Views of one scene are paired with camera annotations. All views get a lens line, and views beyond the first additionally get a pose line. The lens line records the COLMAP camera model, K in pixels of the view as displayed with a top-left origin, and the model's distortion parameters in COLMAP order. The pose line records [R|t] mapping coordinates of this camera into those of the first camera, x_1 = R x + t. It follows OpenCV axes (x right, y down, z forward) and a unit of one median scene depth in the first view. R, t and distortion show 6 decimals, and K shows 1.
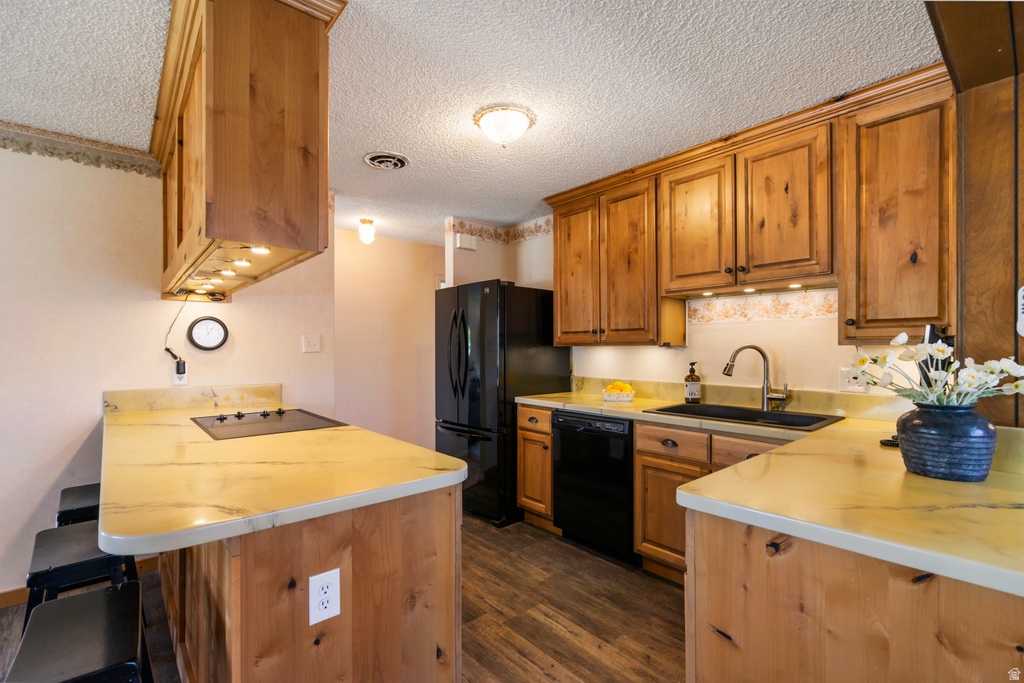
lens RADIAL K [[462.2, 0, 501.1], [0, 462.2, 342.2], [0, 0, 1]] dist [-0.008011, 0.002862]
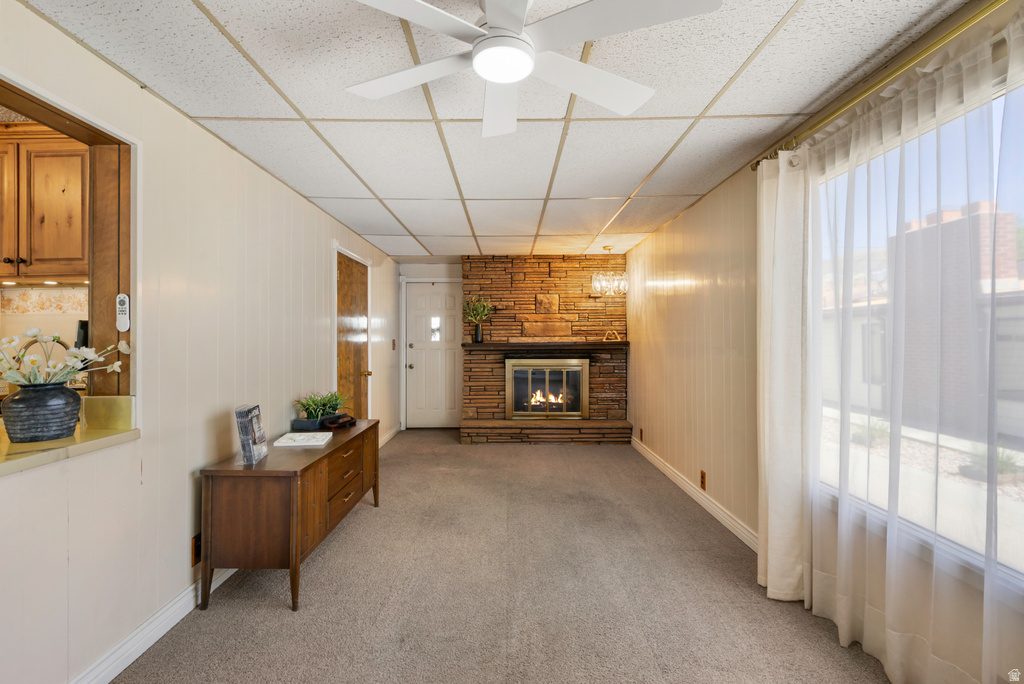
lens RADIAL K [[462.2, 0, 512.3], [0, 462.2, 331.6], [0, 0, 1]] dist [-0.008011, 0.002862]
pose [[0.647340, 0.010632, 0.762127, 0.451238], [-0.004529, 0.999939, -0.010102, -0.000732], [-0.762188, 0.003088, 0.647349, -0.446638]]
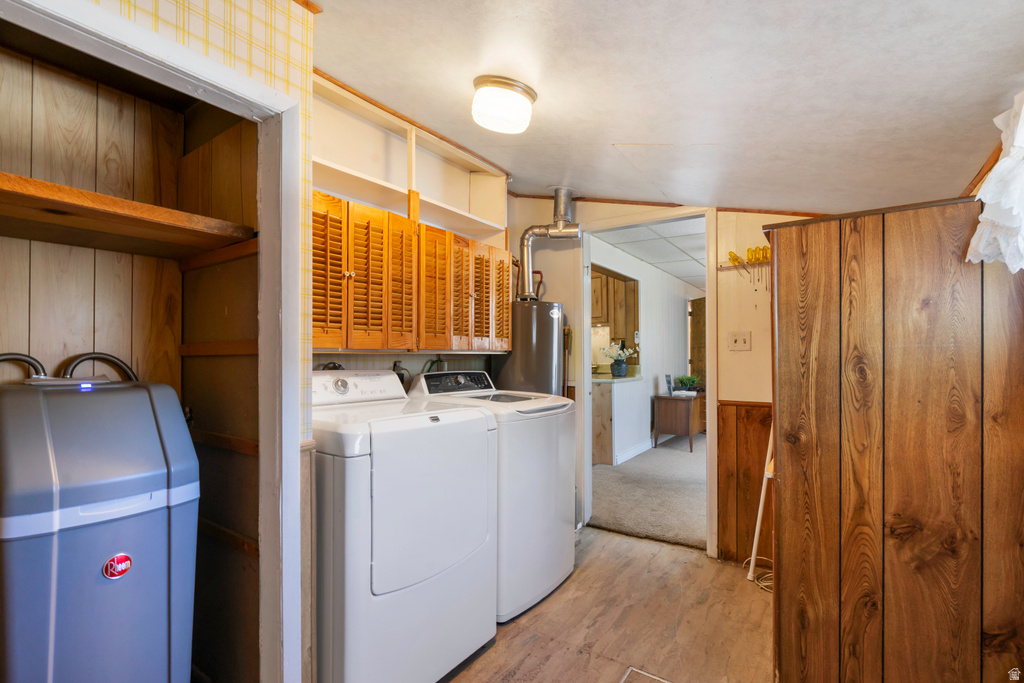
lens RADIAL K [[462.2, 0, 507.7], [0, 462.2, 352.0], [0, 0, 1]] dist [-0.008011, 0.002862]
pose [[0.969286, 0.000535, 0.245936, -0.557629], [-0.001119, 0.999997, 0.002237, 0.030672], [-0.245934, -0.002444, 0.969284, -1.509567]]
